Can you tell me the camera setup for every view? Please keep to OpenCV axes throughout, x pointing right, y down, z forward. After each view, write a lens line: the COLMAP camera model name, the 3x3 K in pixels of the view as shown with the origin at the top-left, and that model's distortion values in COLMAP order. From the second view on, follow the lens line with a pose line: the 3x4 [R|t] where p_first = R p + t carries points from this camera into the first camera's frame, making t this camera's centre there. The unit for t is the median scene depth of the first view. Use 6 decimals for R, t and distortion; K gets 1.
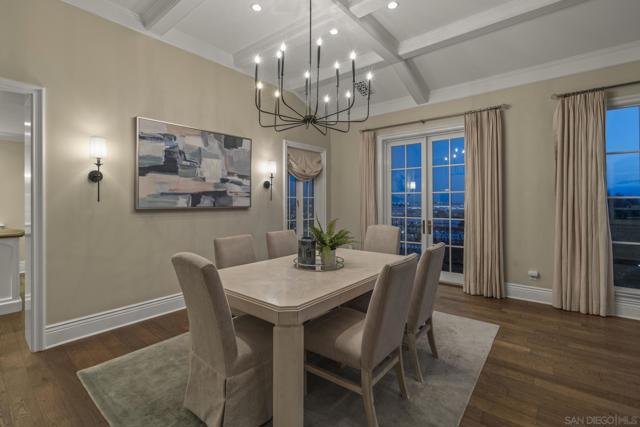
lens RADIAL K [[288.0, 0, 313.5], [0, 288.0, 200.9], [0, 0, 1]] dist [0.011932, -0.001081]
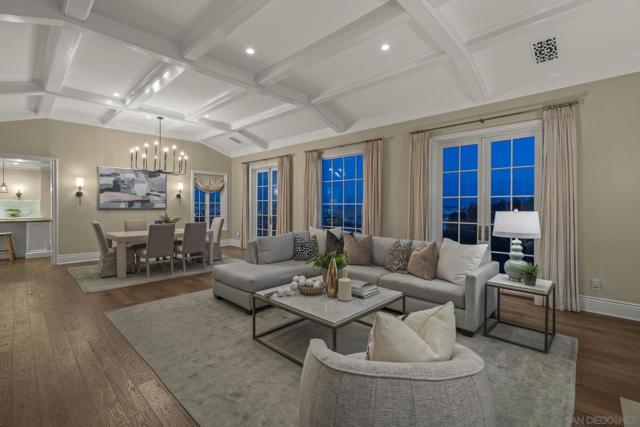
lens RADIAL K [[288.0, 0, 318.1], [0, 288.0, 206.8], [0, 0, 1]] dist [0.011932, -0.001081]
pose [[0.996894, 0.003647, -0.078671, 1.138072], [-0.002783, 0.999935, 0.011094, -0.012419], [0.078707, -0.010841, 0.996839, -0.990195]]
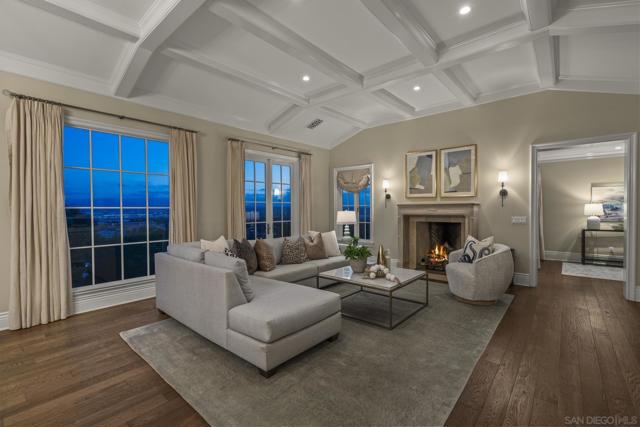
lens RADIAL K [[288.0, 0, 320.1], [0, 288.0, 214.2], [0, 0, 1]] dist [0.011932, -0.001081]
pose [[0.032891, -0.016024, 0.999330, -0.030860], [0.005059, 0.999861, 0.015866, 0.000167], [-0.999446, 0.004534, 0.032967, 0.024770]]
